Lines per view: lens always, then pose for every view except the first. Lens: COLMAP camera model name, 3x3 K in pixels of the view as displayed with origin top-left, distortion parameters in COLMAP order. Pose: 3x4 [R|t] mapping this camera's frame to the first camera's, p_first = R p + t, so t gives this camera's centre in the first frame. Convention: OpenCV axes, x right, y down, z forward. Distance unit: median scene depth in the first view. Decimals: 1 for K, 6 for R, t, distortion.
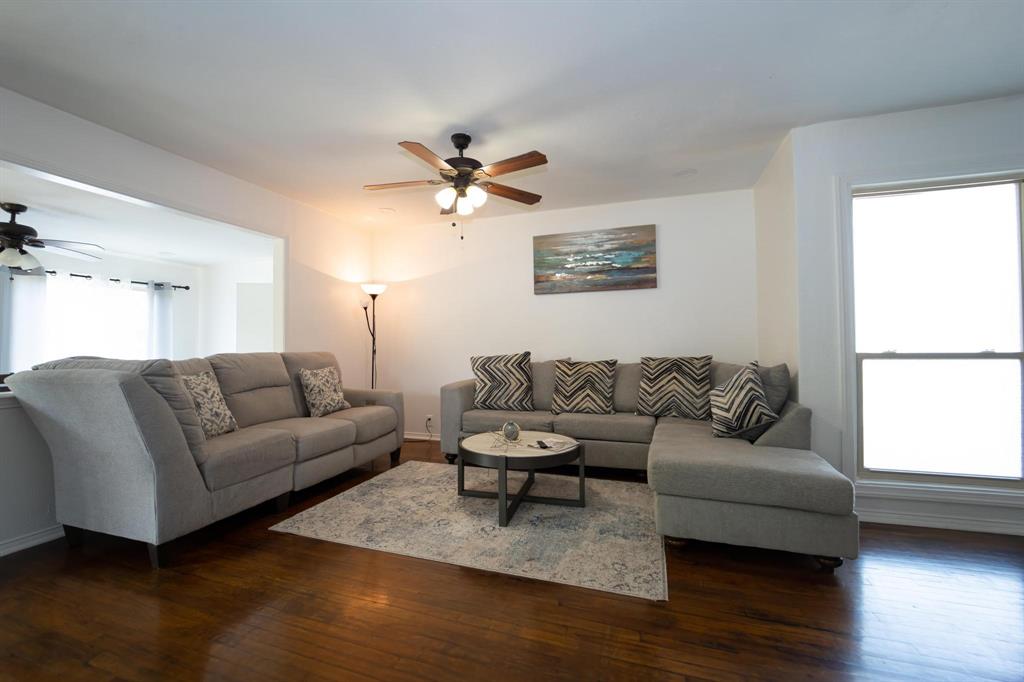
lens RADIAL K [[426.9, 0, 506.2], [0, 426.9, 337.2], [0, 0, 1]] dist [-0.019516, 0.000201]
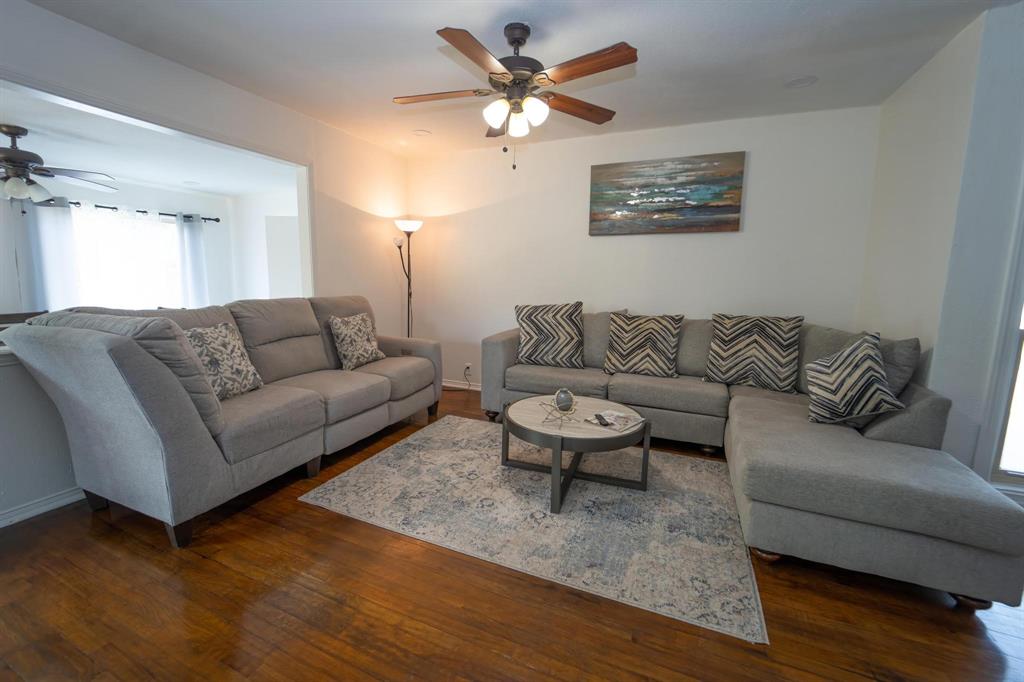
lens RADIAL K [[419.1, 0, 506.8], [0, 419.1, 337.2], [0, 0, 1]] dist [-0.019884, -0.000063]
pose [[0.996695, 0.035528, -0.073058, -0.039497], [-0.023436, 0.986814, 0.160152, -0.034159], [0.077785, -0.157910, 0.984385, 0.140364]]
